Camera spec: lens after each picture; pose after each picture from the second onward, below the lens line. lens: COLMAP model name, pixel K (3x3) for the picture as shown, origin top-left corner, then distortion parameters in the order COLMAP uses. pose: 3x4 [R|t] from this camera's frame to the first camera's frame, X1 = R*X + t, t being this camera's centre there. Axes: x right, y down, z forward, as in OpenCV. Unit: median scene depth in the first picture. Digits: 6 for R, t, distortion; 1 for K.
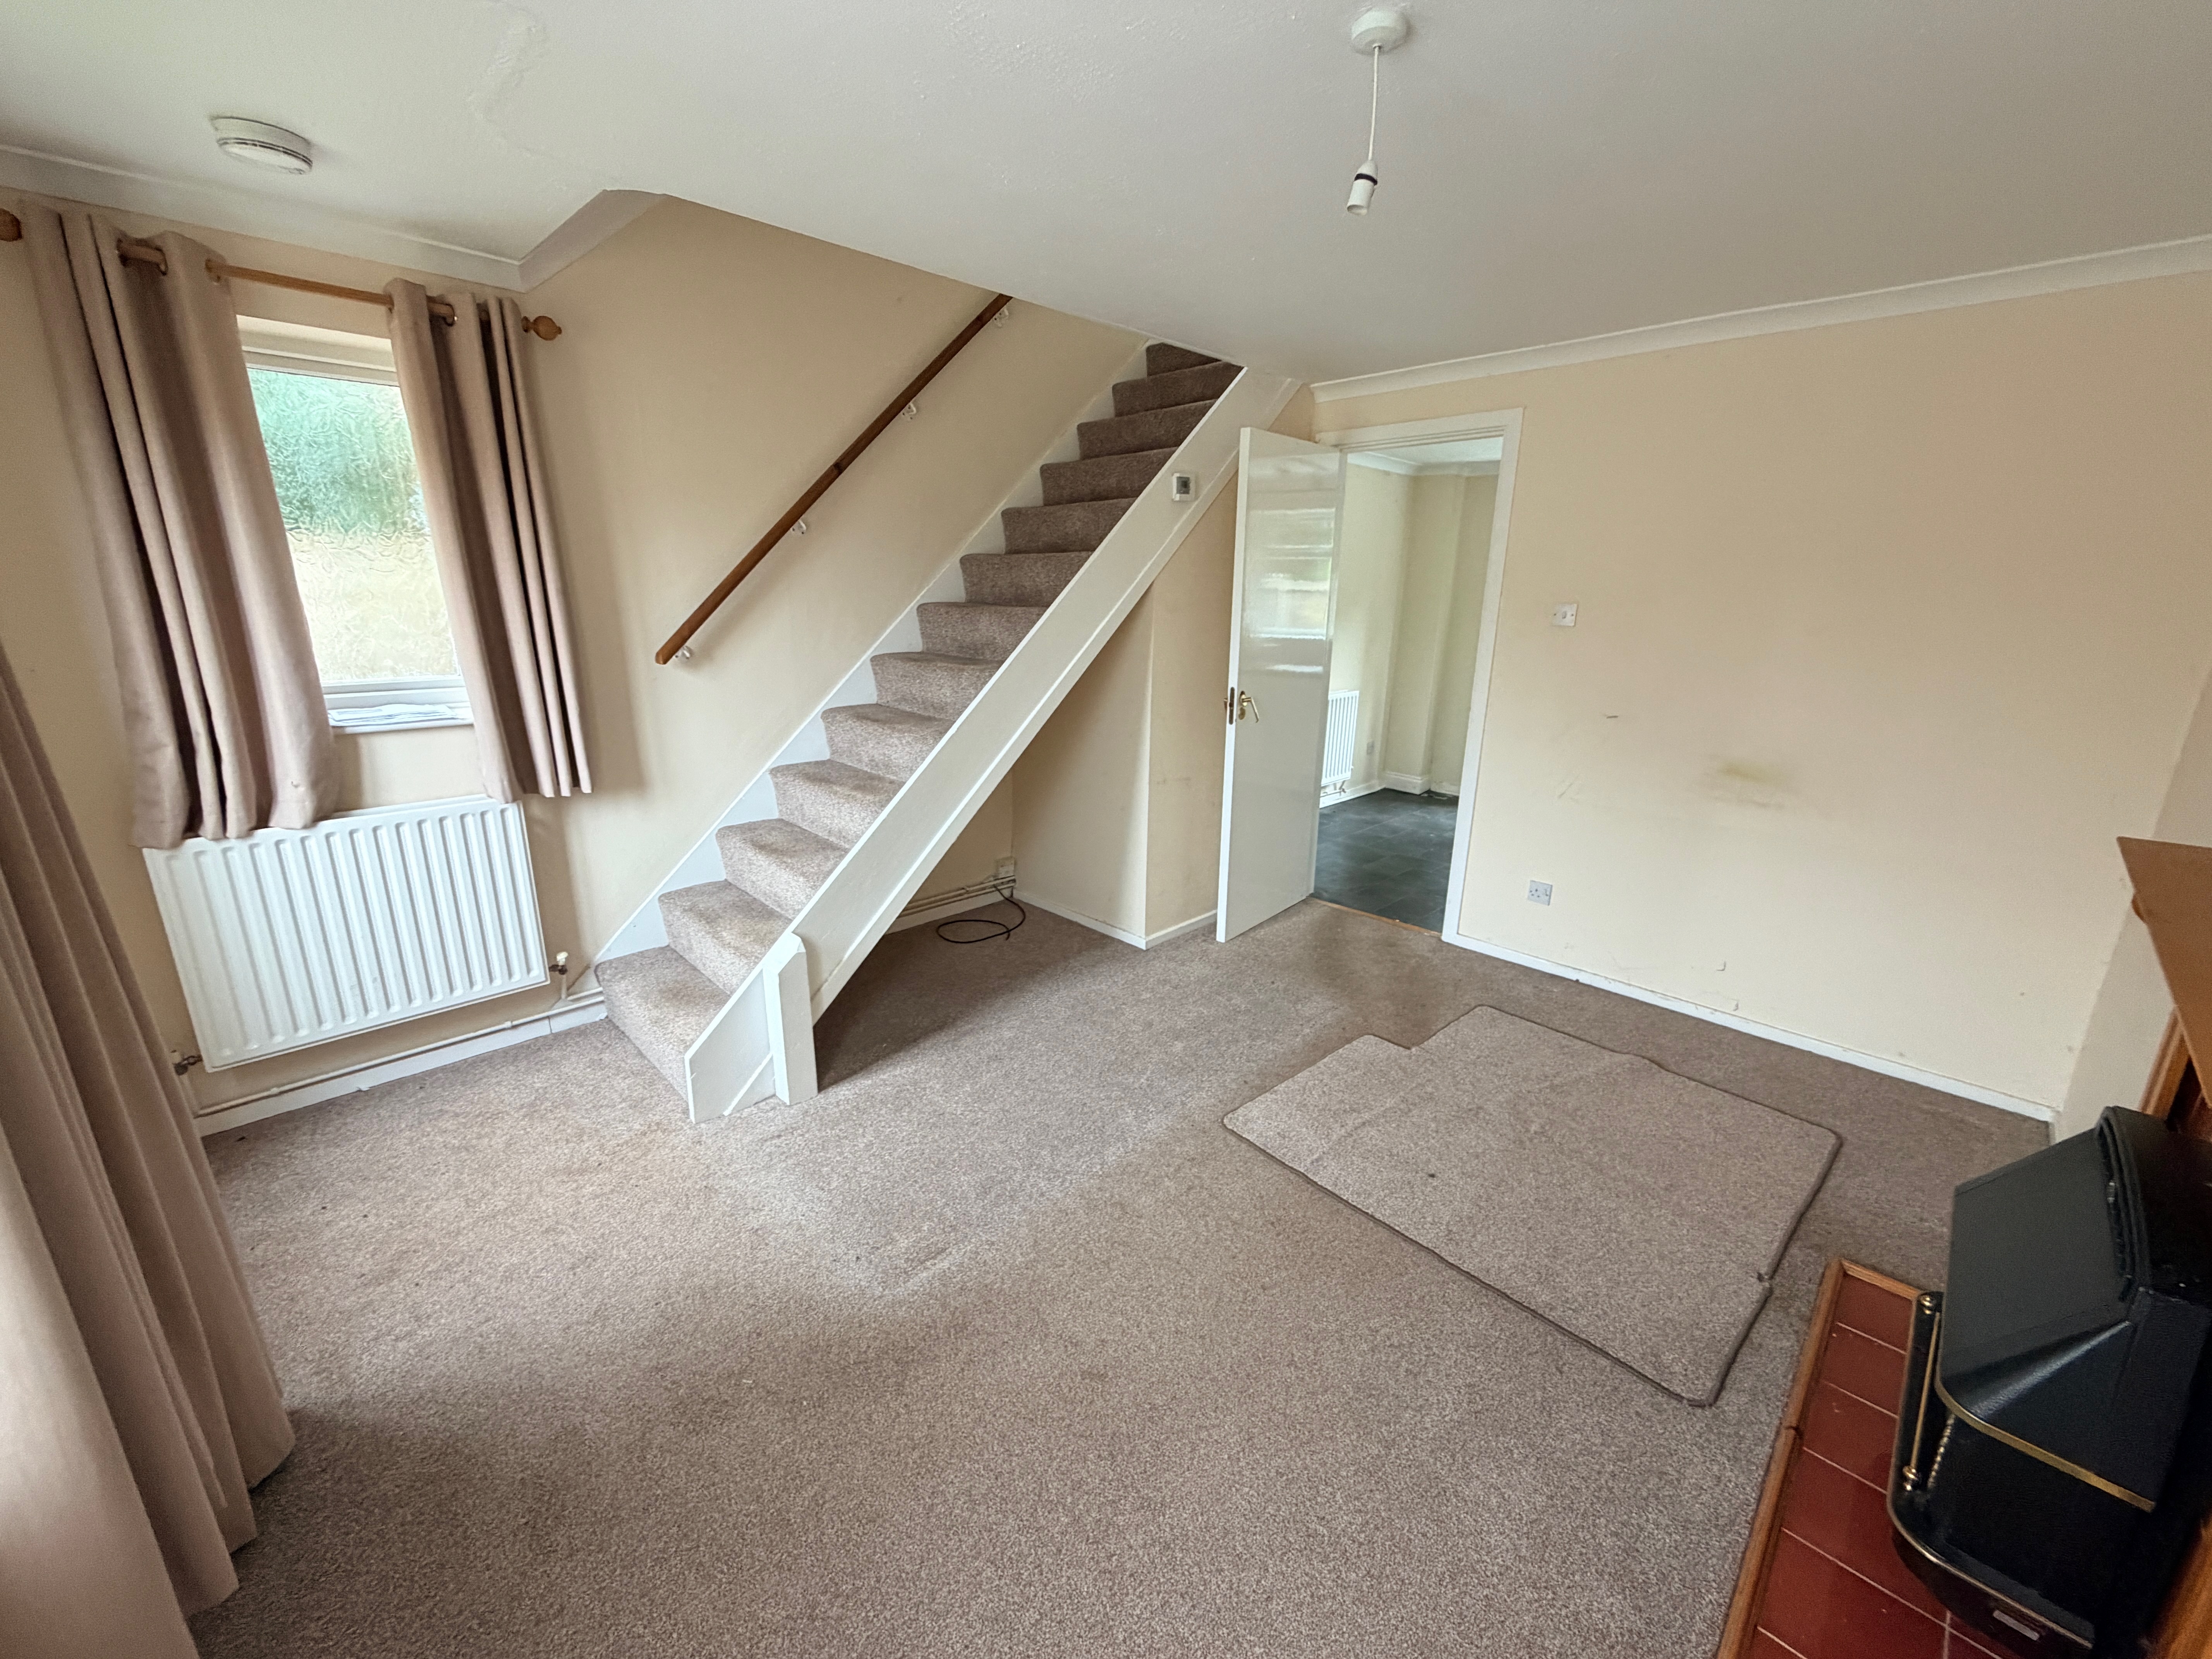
lens RADIAL K [[885.1, 0, 1096.2], [0, 885.1, 830.5], [0, 0, 1]] dist [0.002014, -0.000049]
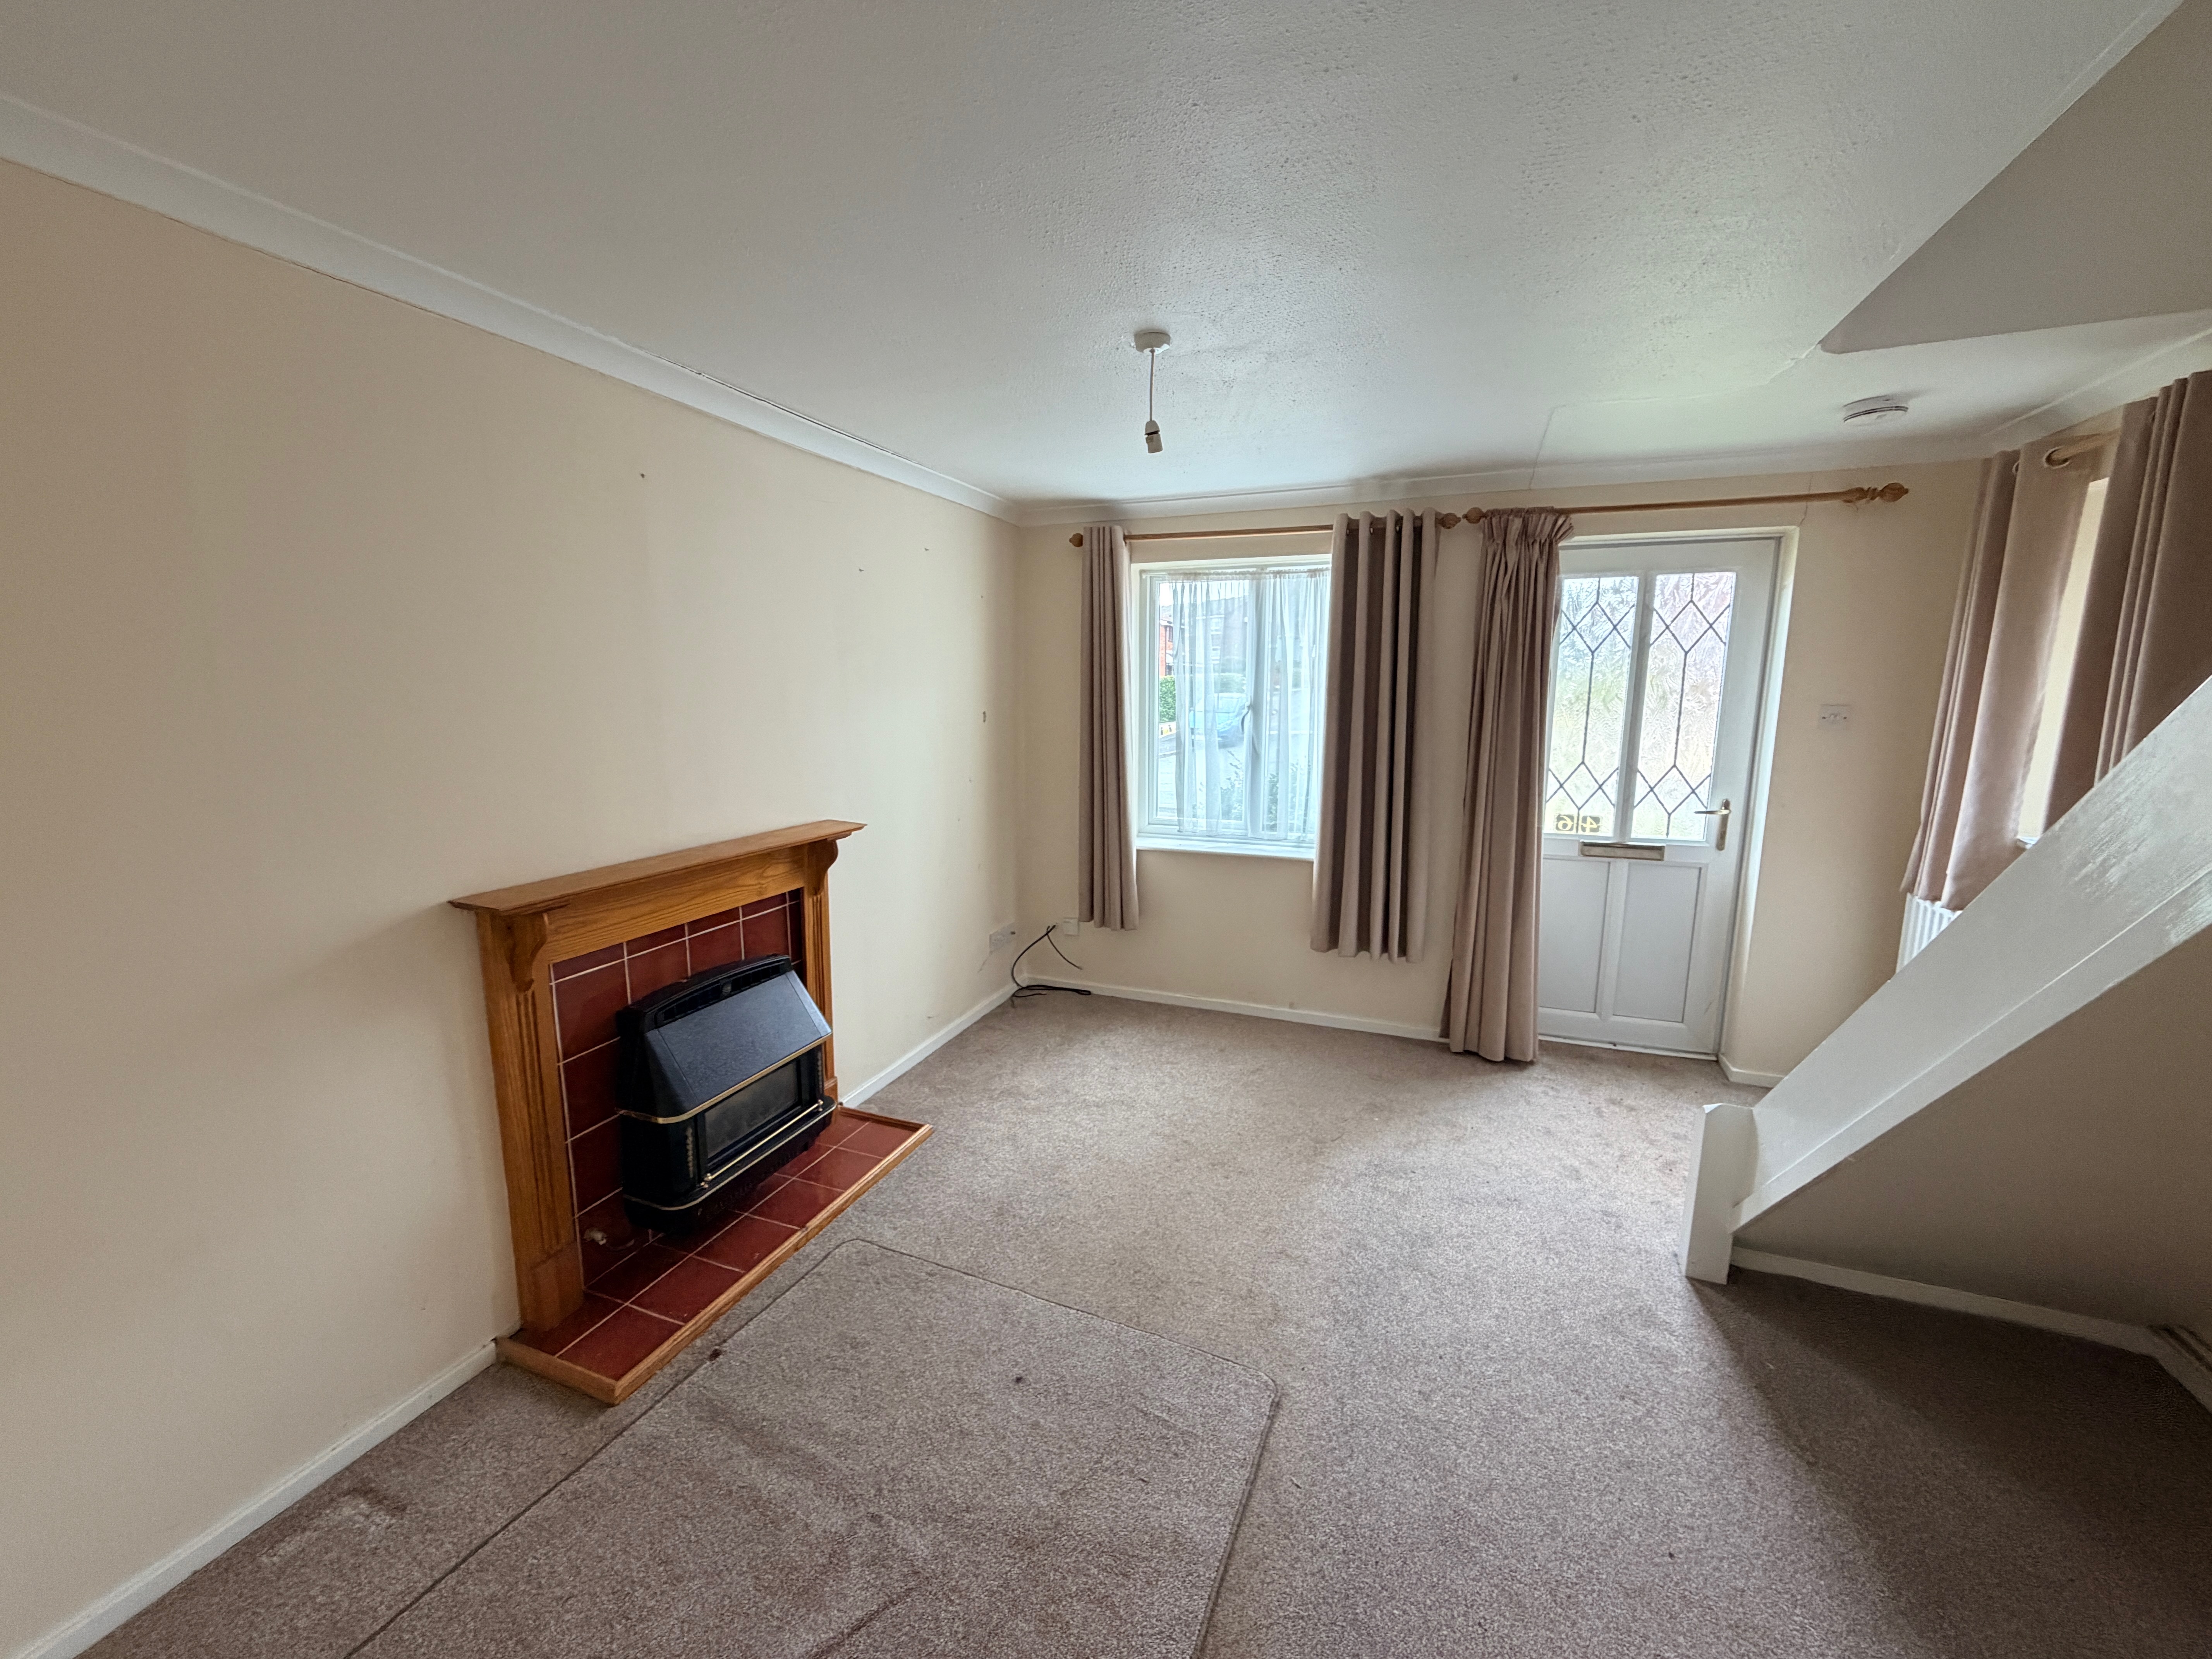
lens RADIAL K [[885.1, 0, 1096.2], [0, 885.1, 830.5], [0, 0, 1]] dist [0.002014, -0.000049]
pose [[-0.917044, 0.051034, -0.395508, 0.453189], [-0.123079, 0.907139, 0.402429, -0.320401], [0.379318, 0.417724, -0.825605, 1.105839]]
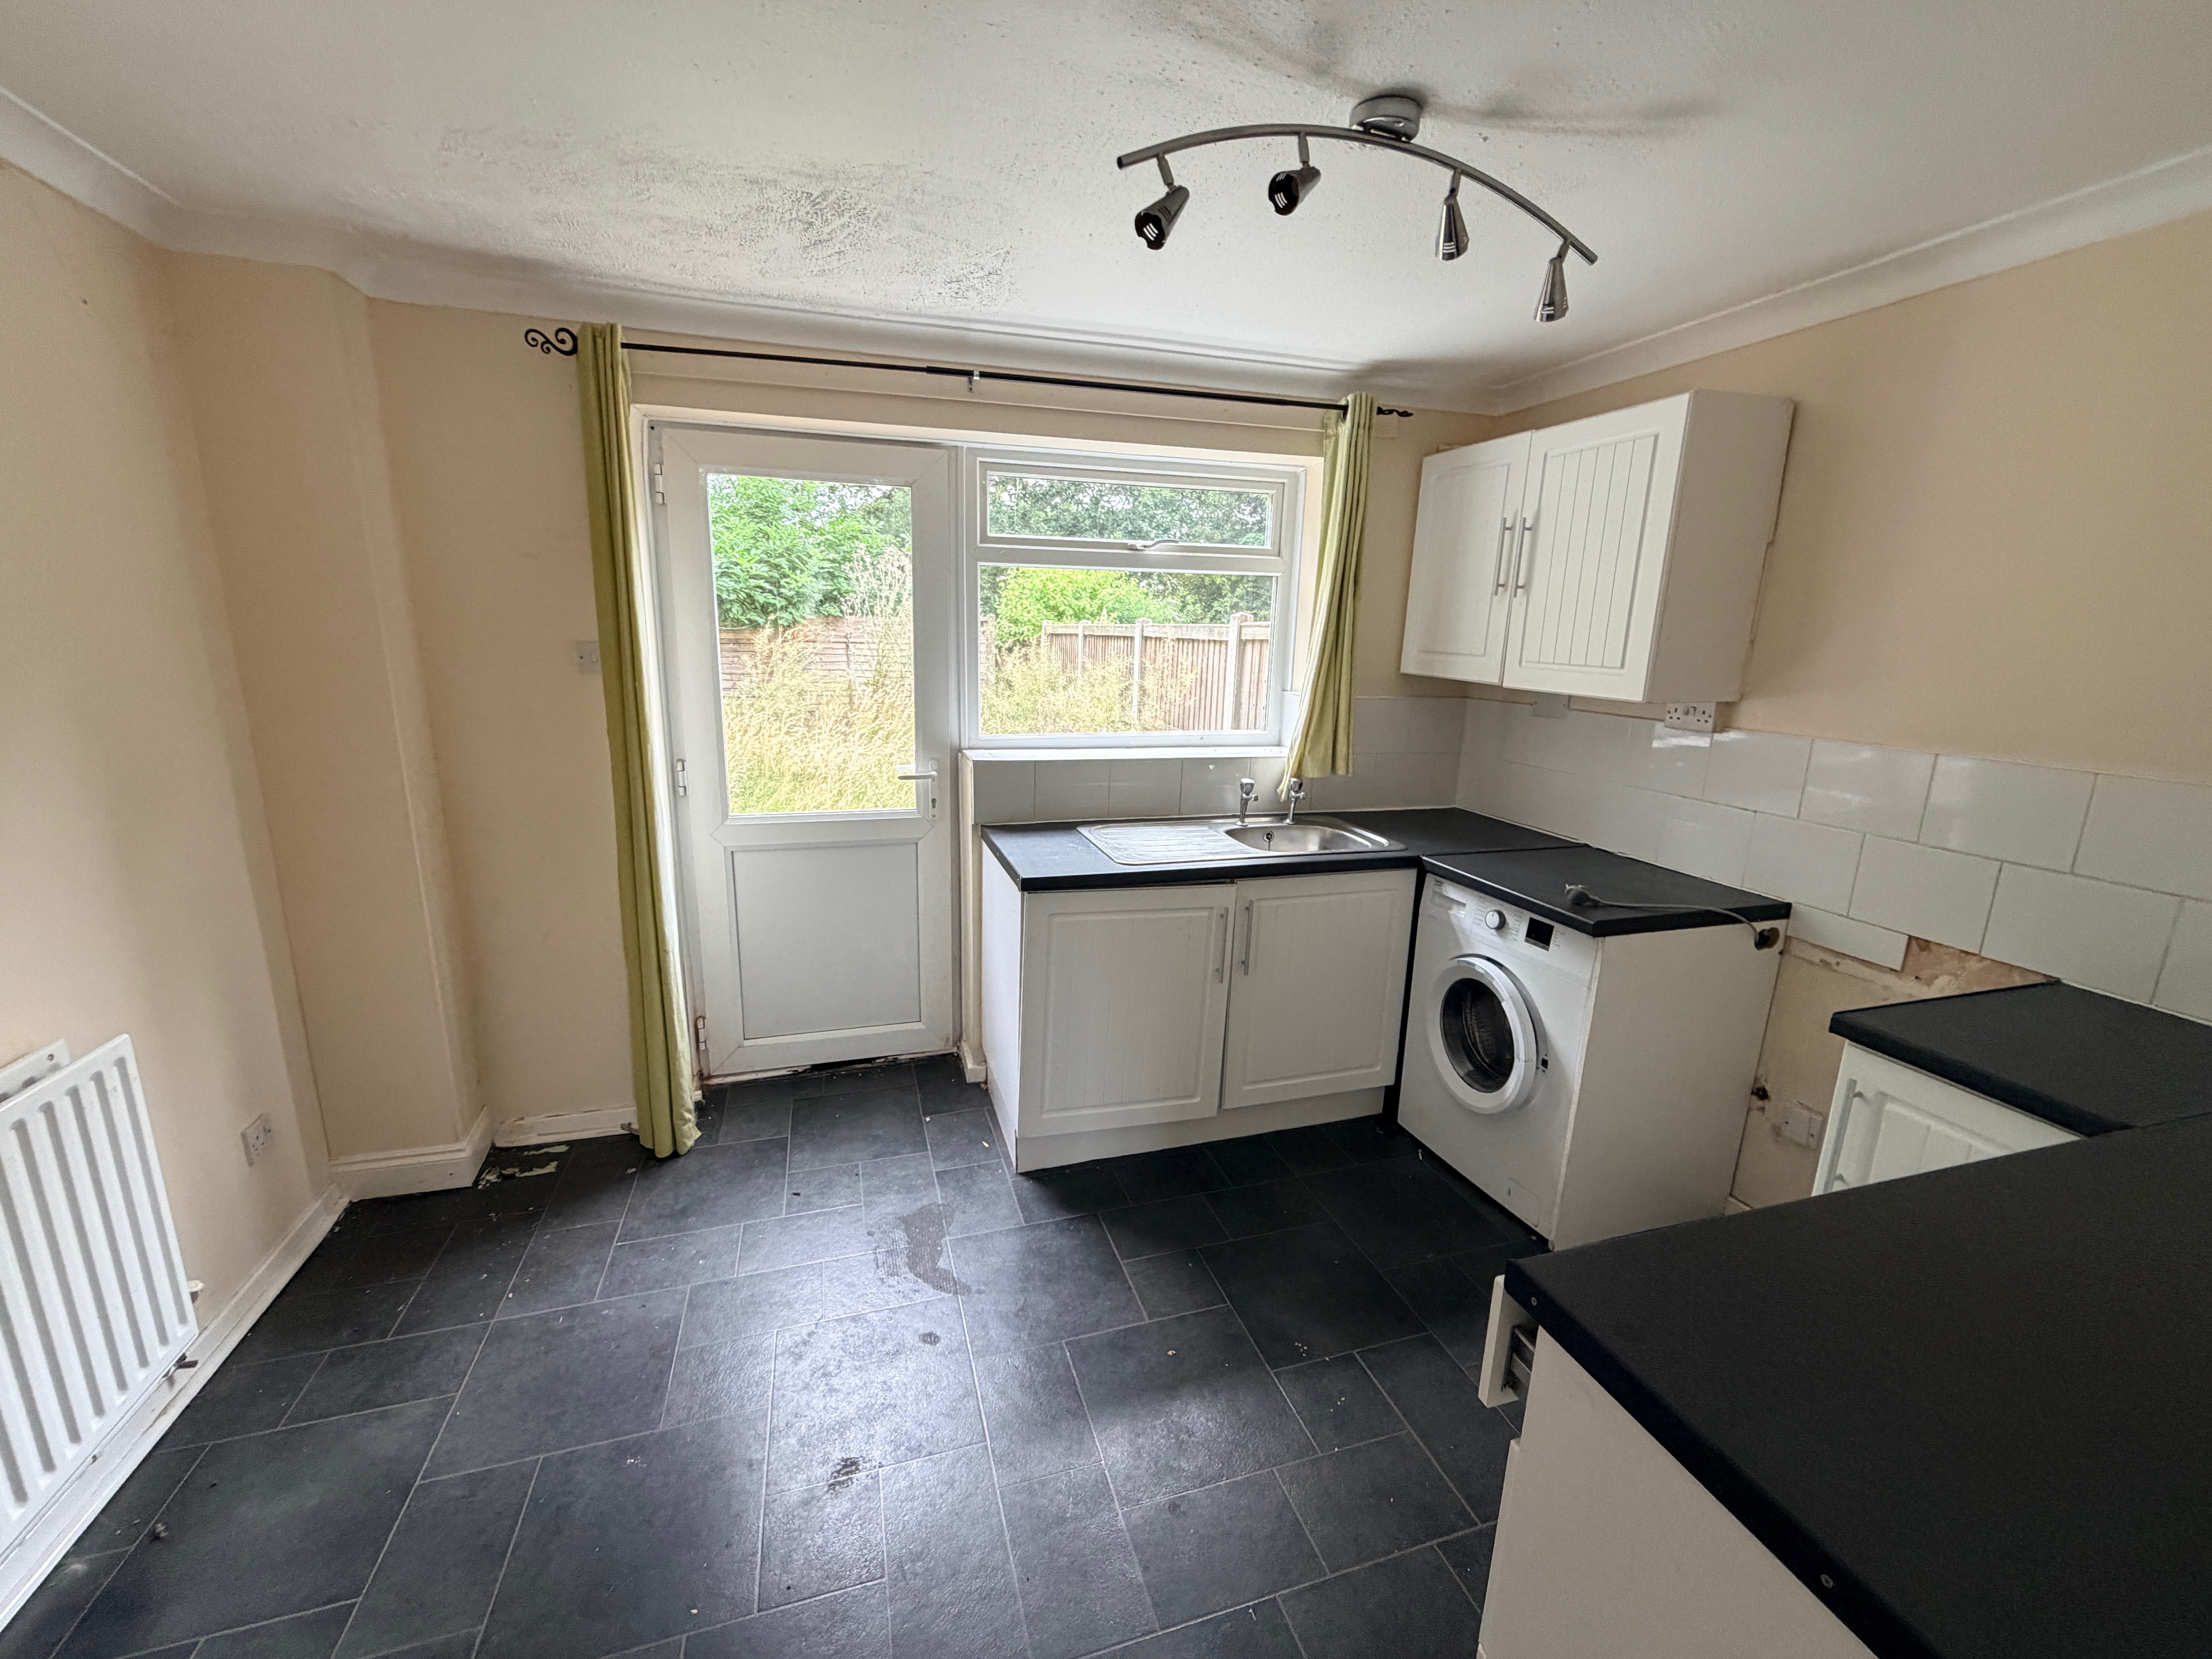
lens RADIAL K [[885.1, 0, 1096.2], [0, 885.1, 830.5], [0, 0, 1]] dist [0.002014, -0.000049]
pose [[0.468298, -0.201131, 0.860374, 0.426476], [0.228323, 0.968221, 0.102067, -0.342821], [-0.853560, 0.148645, 0.499339, 1.221239]]
